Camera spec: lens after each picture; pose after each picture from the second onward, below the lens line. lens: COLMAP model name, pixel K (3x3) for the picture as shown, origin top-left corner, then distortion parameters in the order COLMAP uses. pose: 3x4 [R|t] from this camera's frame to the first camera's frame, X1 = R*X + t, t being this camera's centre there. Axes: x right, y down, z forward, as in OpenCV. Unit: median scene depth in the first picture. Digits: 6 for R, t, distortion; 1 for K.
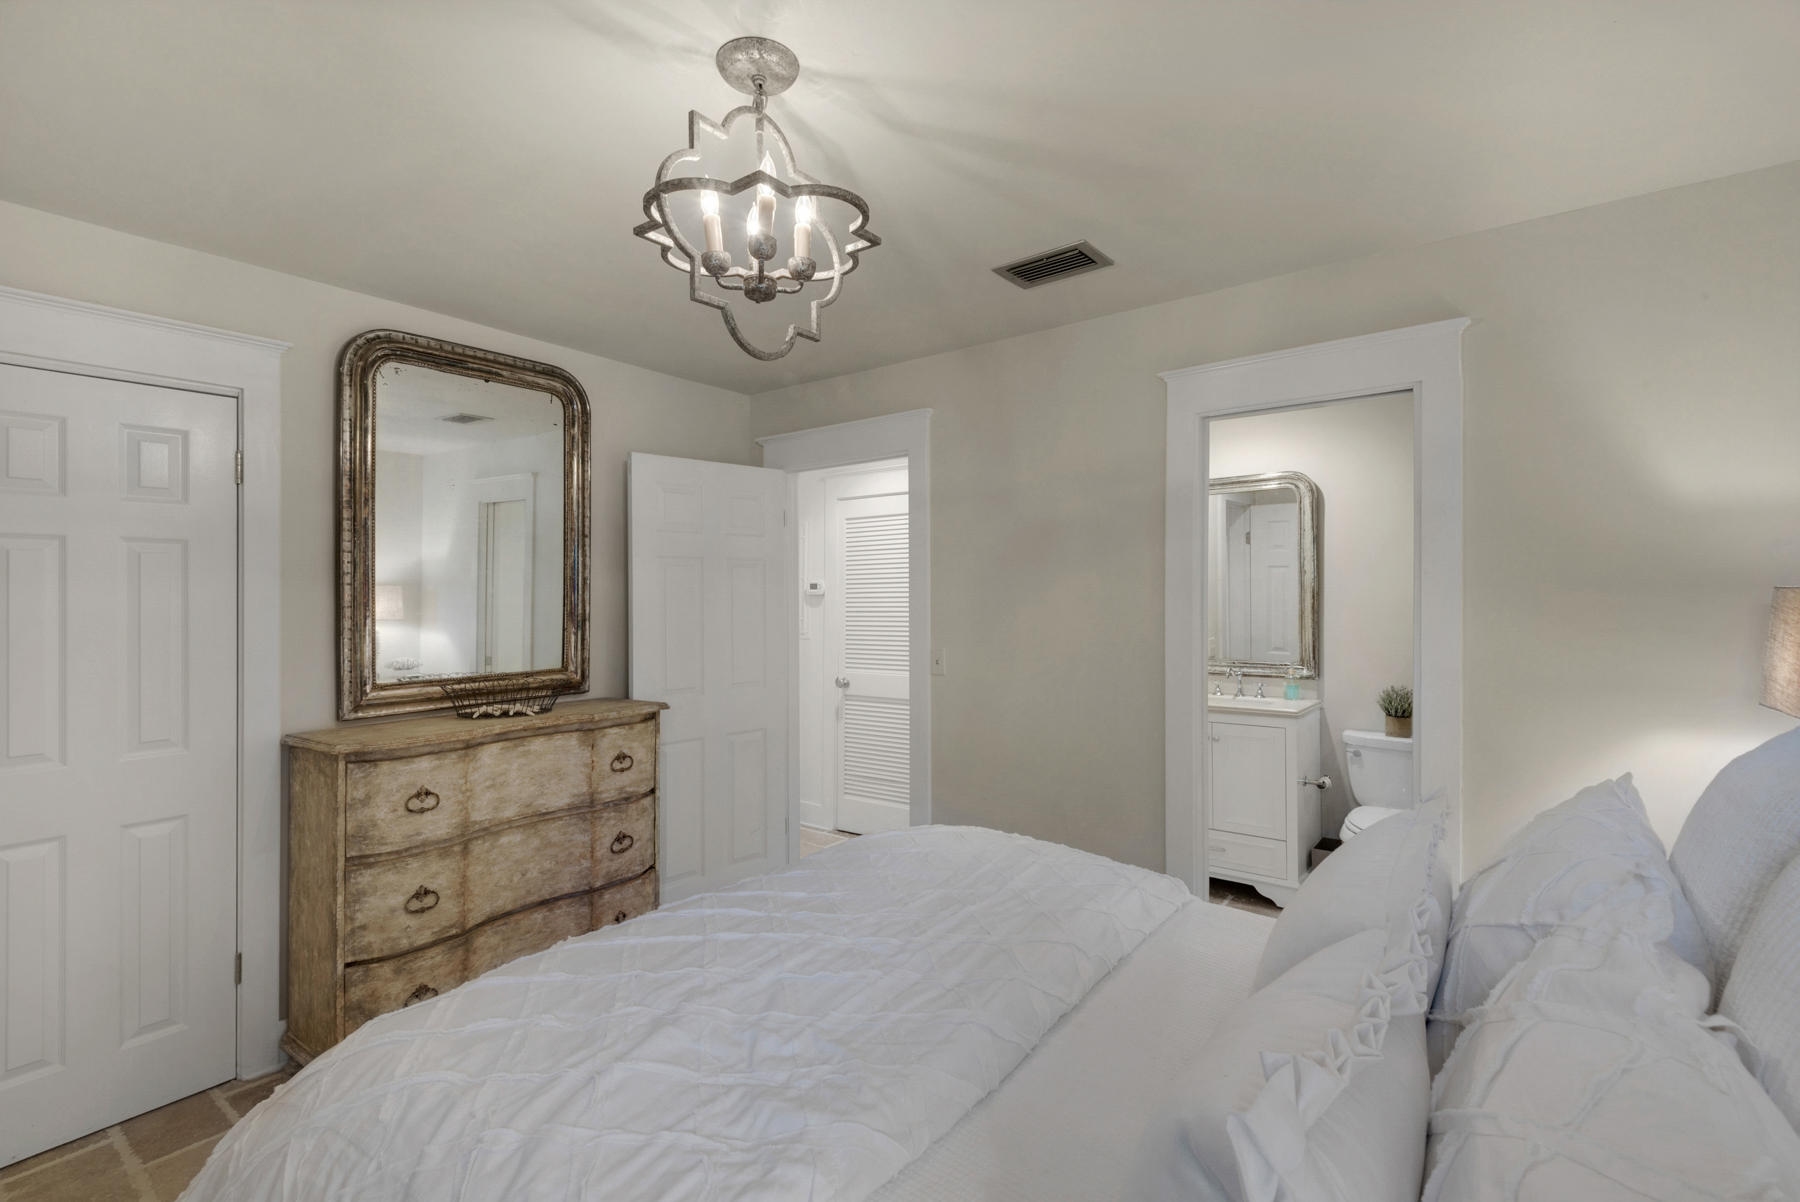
lens RADIAL K [[813.0, 0, 927.9], [0, 813.0, 586.4], [0, 0, 1]] dist [0.011885, -0.011498]
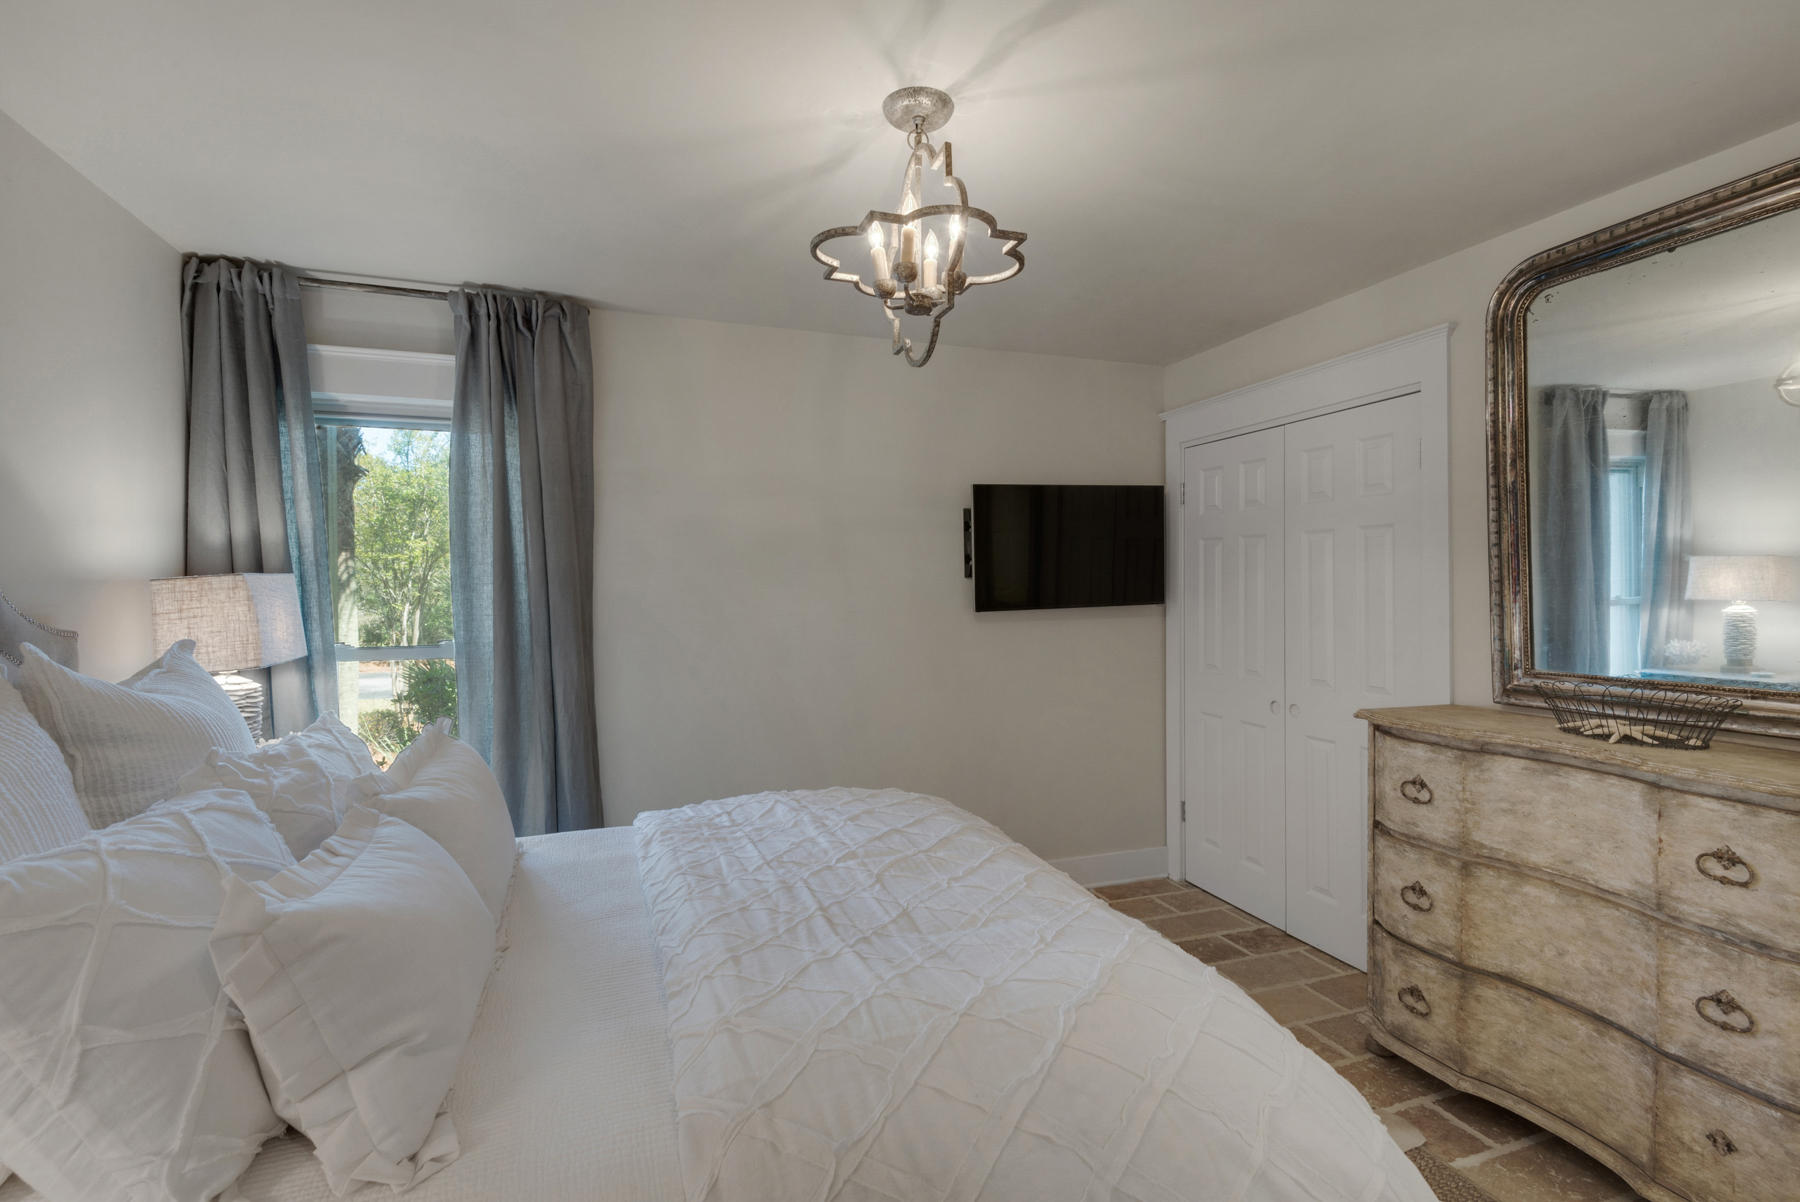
lens RADIAL K [[841.7, 0, 884.7], [0, 841.7, 586.3], [0, 0, 1]] dist [0.019861, -0.019191]
pose [[-0.599009, 0.009573, -0.800685, 0.463273], [0.020129, 0.999793, -0.003105, 0.019410], [0.800489, -0.017977, -0.599078, 0.992462]]
